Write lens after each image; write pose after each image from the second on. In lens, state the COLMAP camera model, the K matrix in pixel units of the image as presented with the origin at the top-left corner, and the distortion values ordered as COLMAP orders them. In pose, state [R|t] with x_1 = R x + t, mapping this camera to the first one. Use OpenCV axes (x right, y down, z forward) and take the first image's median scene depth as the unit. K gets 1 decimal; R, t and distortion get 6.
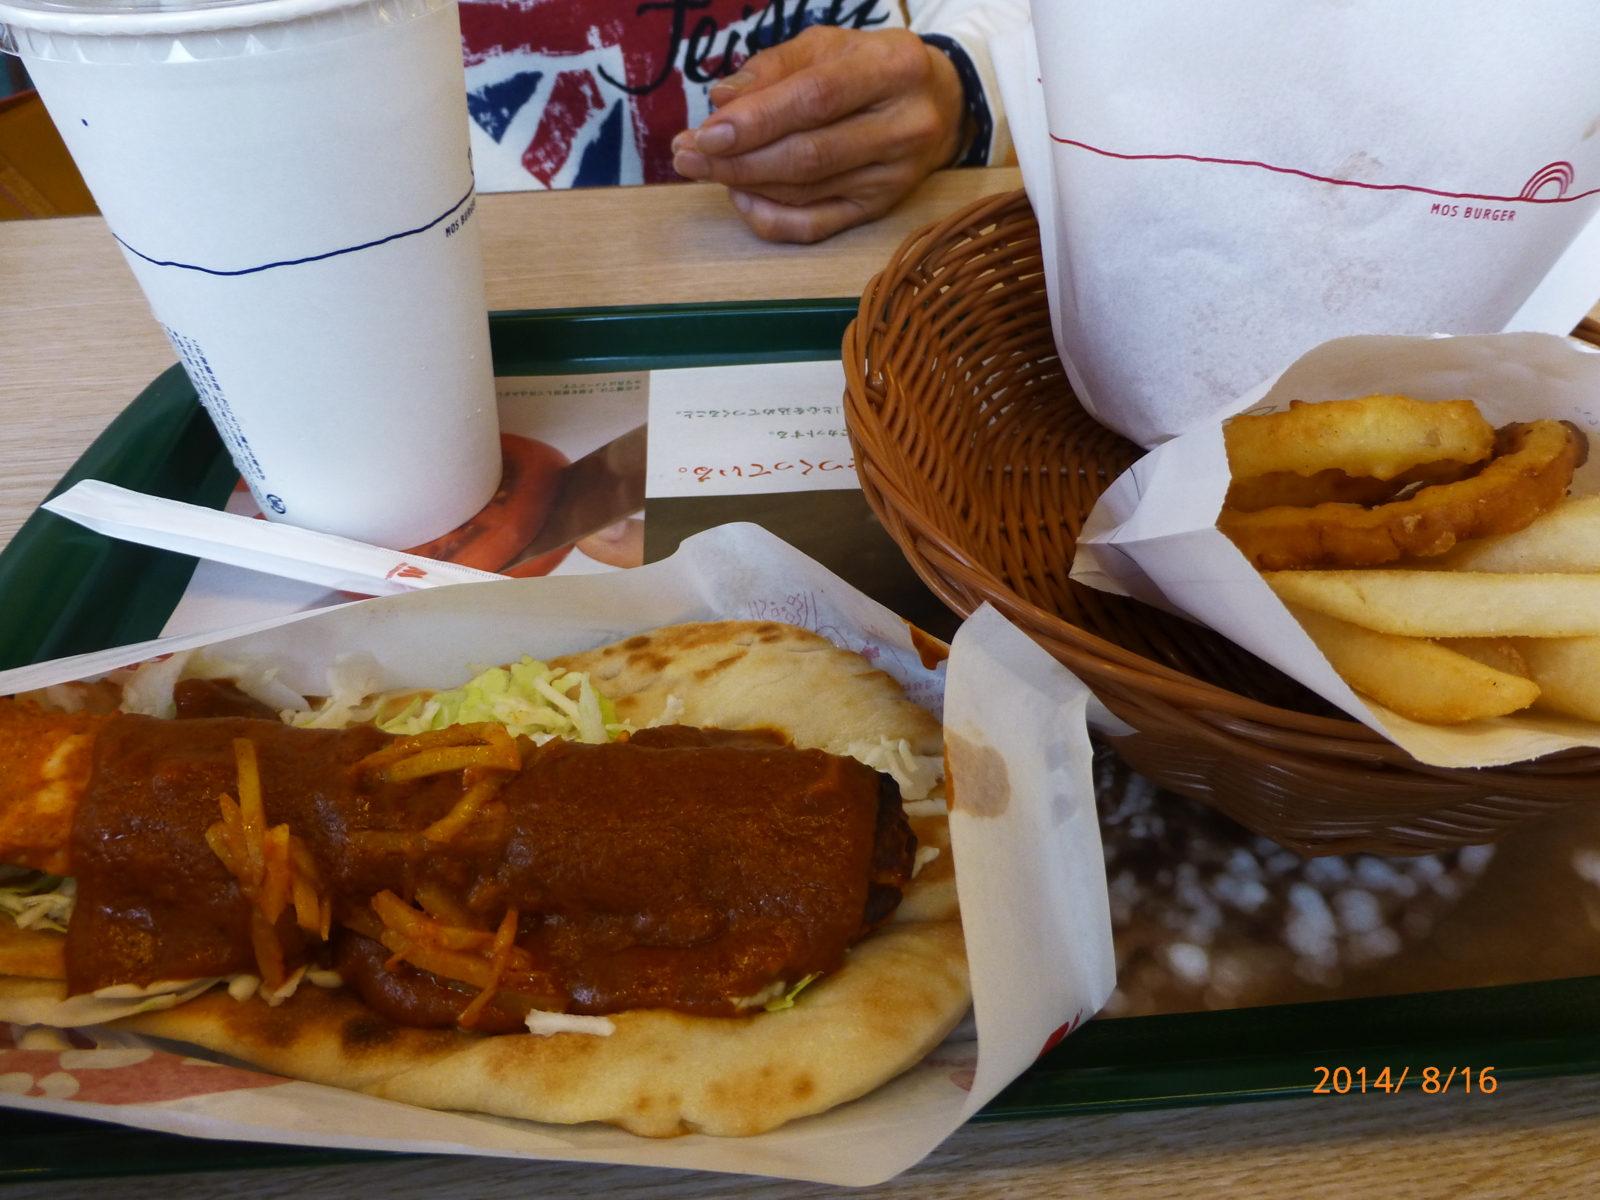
lens RADIAL K [[1129.4, 0, 800.0], [0, 1129.4, 600.0], [0, 0, 1]] dist [-0.001660, -0.005183]
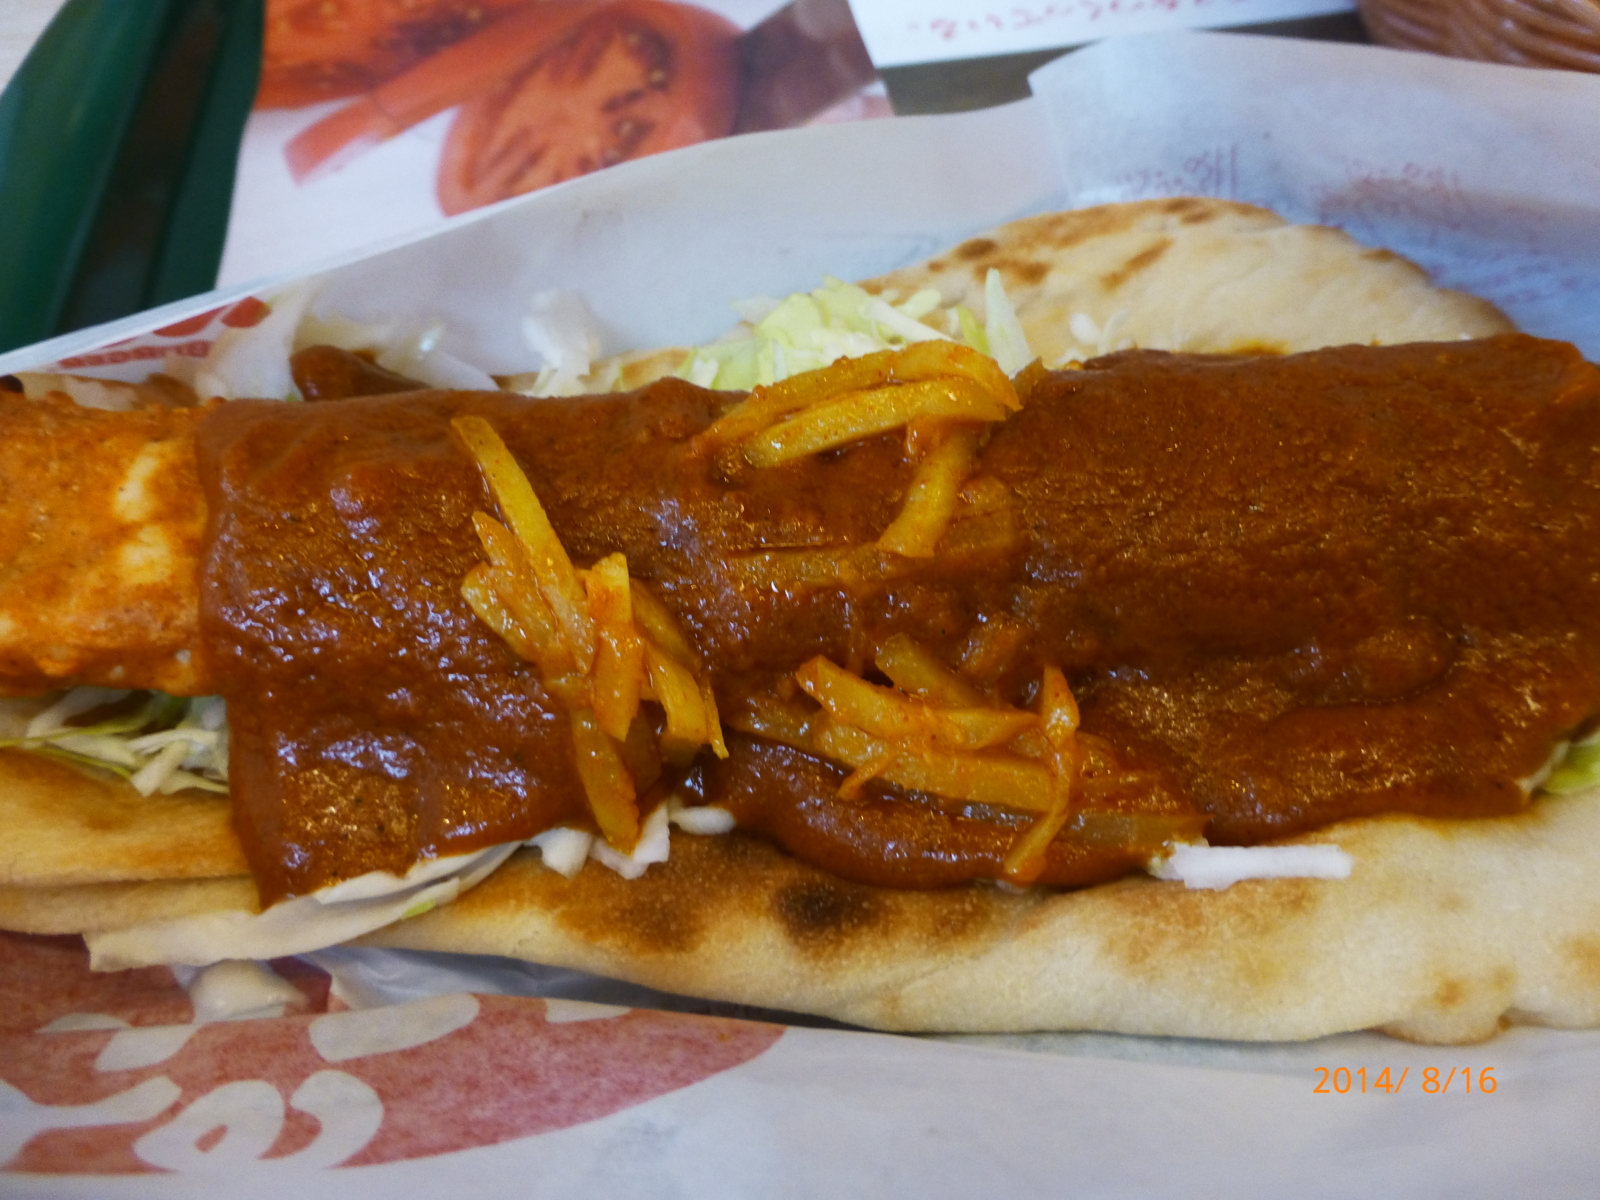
lens RADIAL K [[1089.6, 0, 750.9], [0, 1089.6, 601.9], [0, 0, 1]] dist [0.032179, -0.073481]
pose [[0.994777, -0.101420, 0.011544, -0.398668], [0.096648, 0.972233, 0.213124, 0.117306], [-0.032838, -0.210896, 0.976957, 0.496946]]
